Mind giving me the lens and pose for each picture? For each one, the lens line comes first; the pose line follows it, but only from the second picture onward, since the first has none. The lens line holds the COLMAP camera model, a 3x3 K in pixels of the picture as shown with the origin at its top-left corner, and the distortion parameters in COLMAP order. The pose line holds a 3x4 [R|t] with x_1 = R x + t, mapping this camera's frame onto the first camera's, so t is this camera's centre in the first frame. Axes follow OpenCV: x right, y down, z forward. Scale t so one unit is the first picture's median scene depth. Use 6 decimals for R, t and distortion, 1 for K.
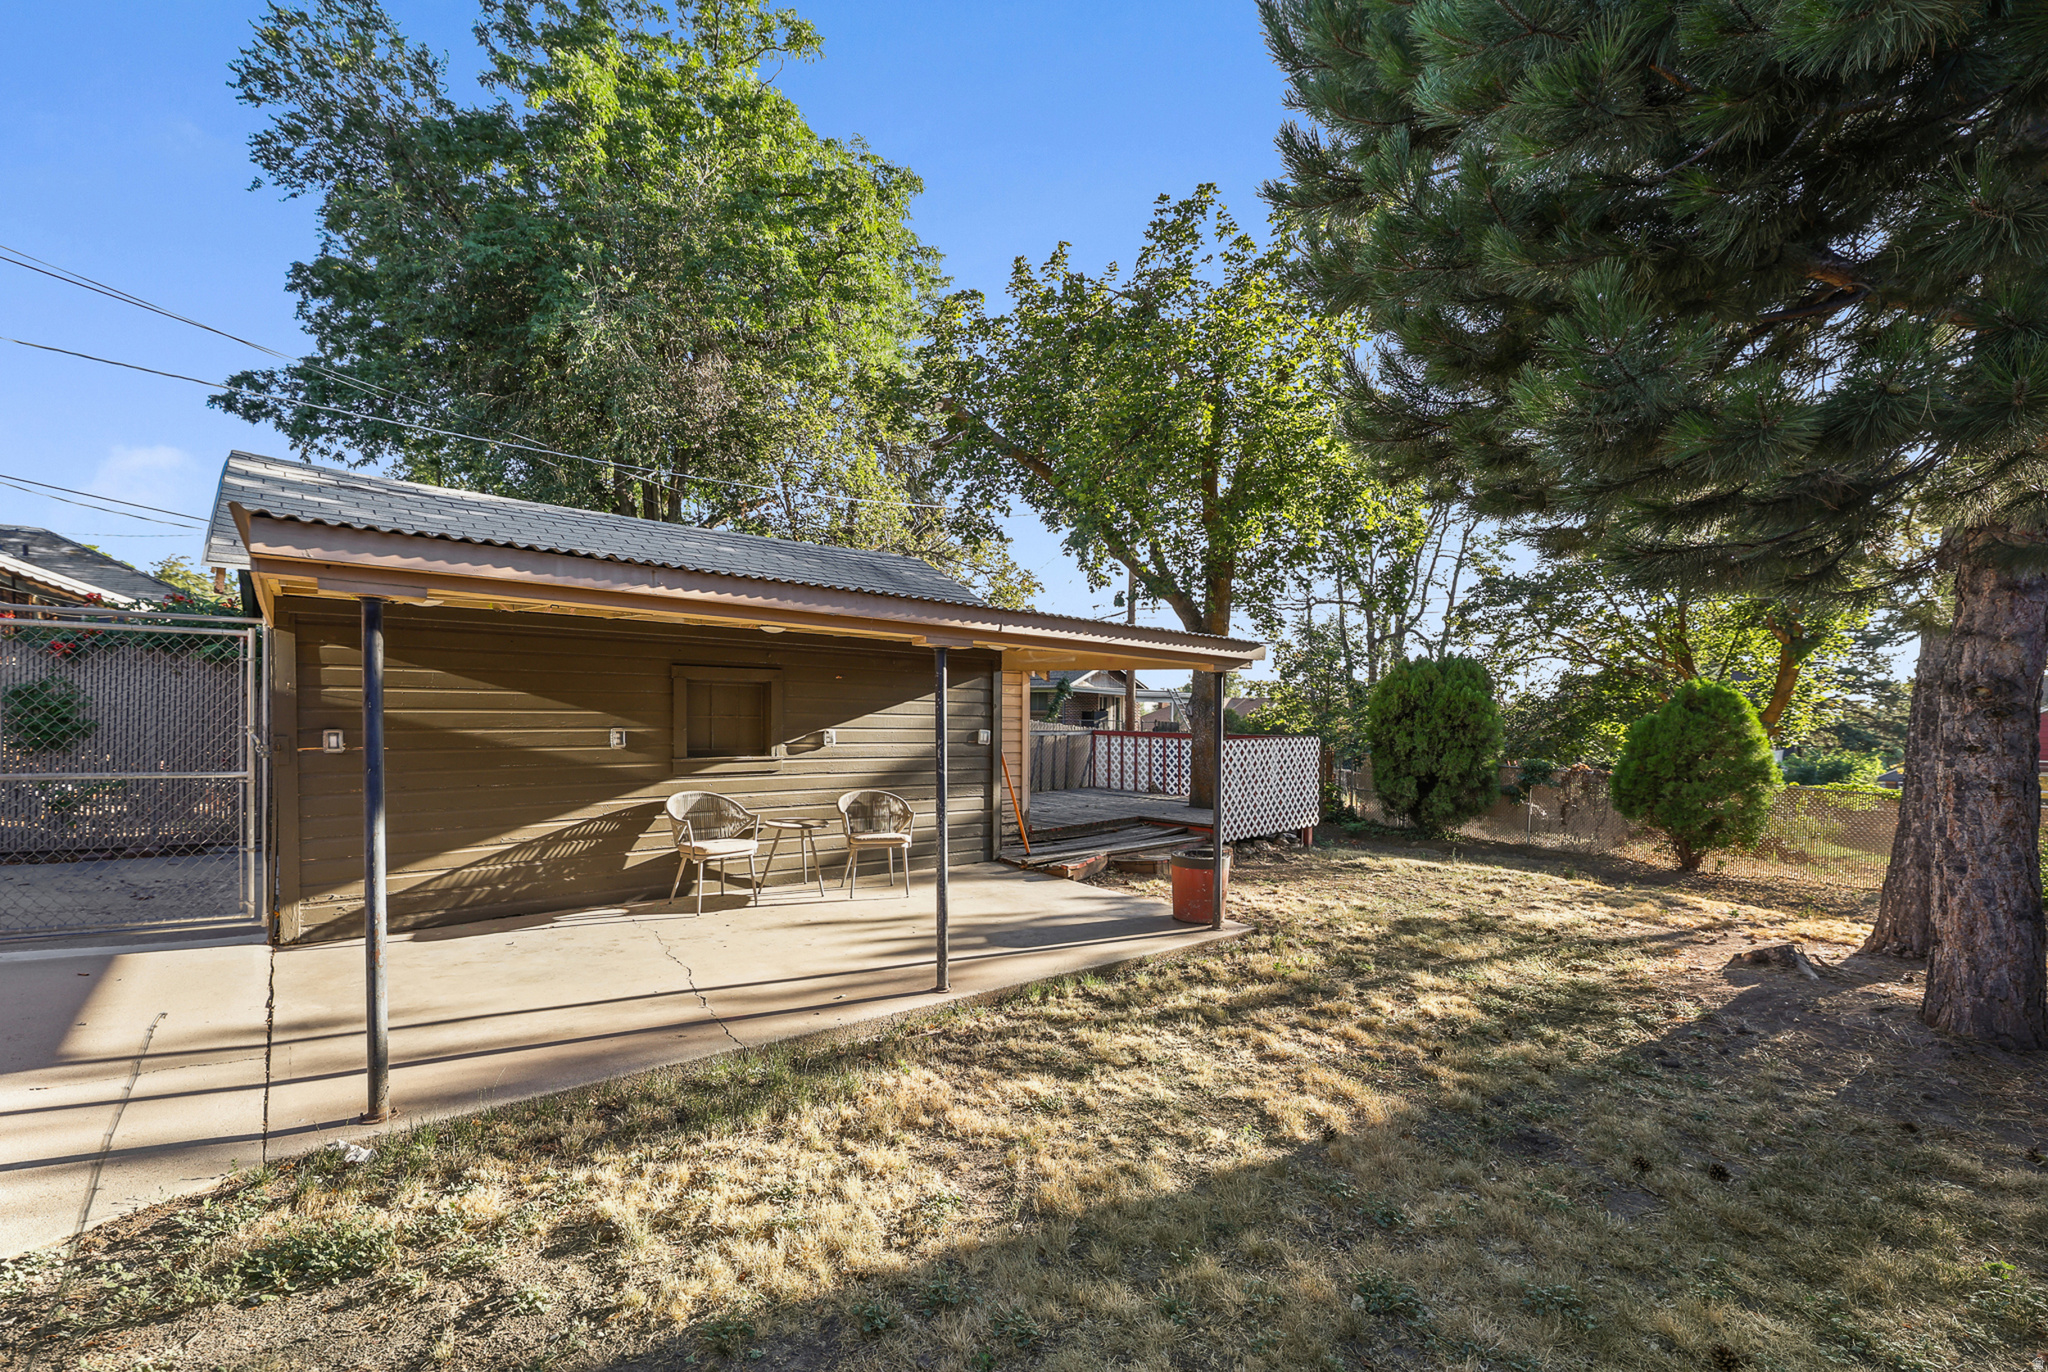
lens RADIAL K [[845.2, 0, 1034.5], [0, 845.2, 738.8], [0, 0, 1]] dist [-0.001435, -0.000580]
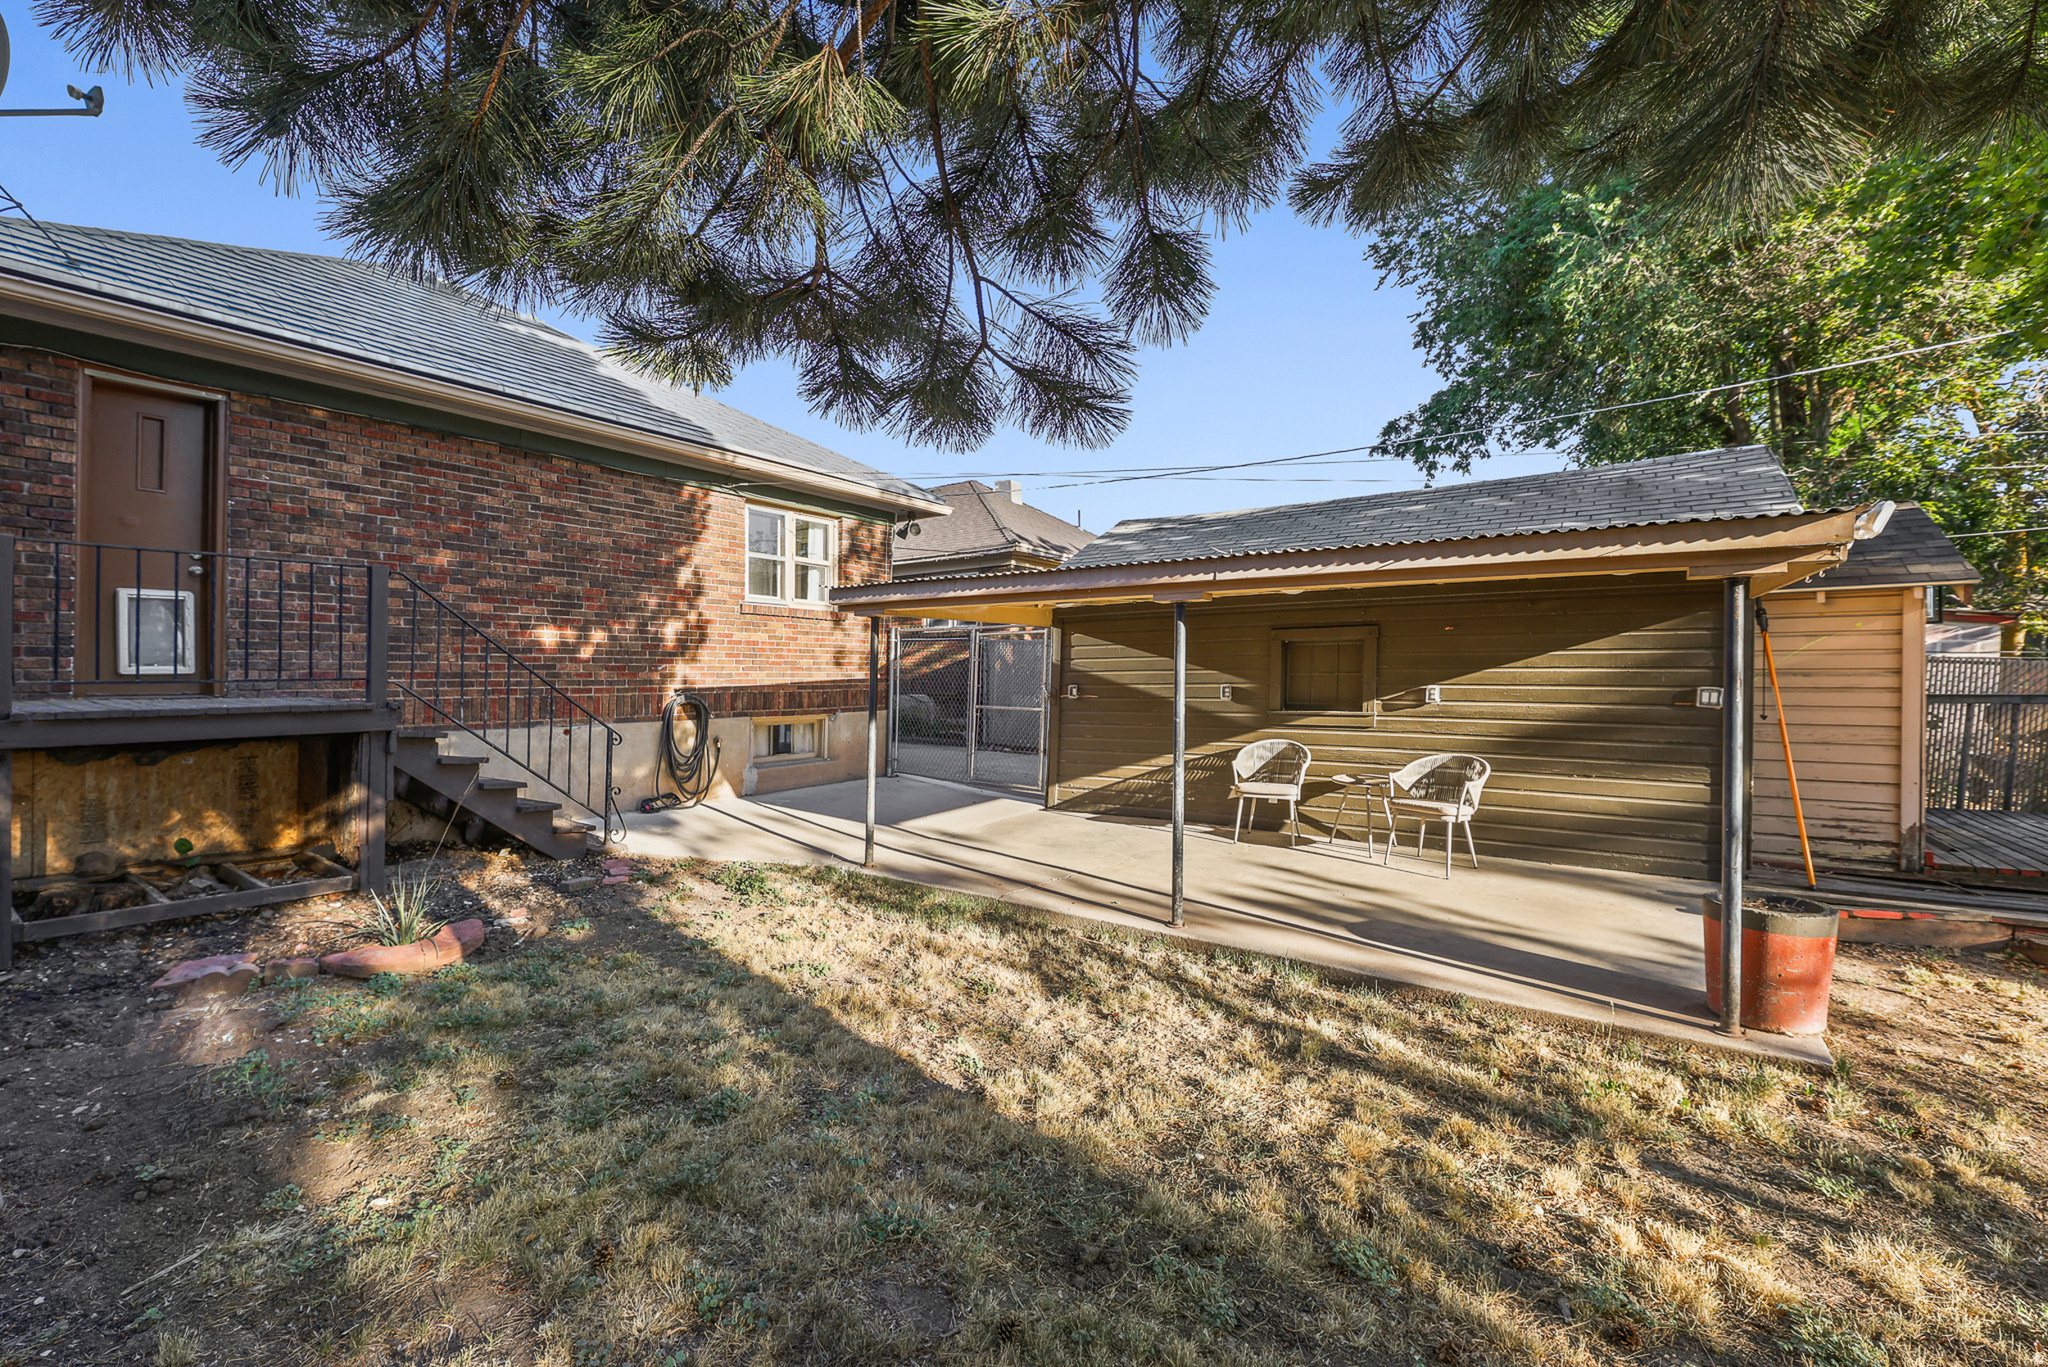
lens RADIAL K [[845.2, 0, 1025.5], [0, 845.2, 682.5], [0, 0, 1]] dist [-0.001435, -0.000580]
pose [[0.260398, -0.008678, -0.965462, 0.733715], [-0.020221, 0.999691, -0.014440, 0.010394], [0.965290, 0.023283, 0.260142, 0.453646]]
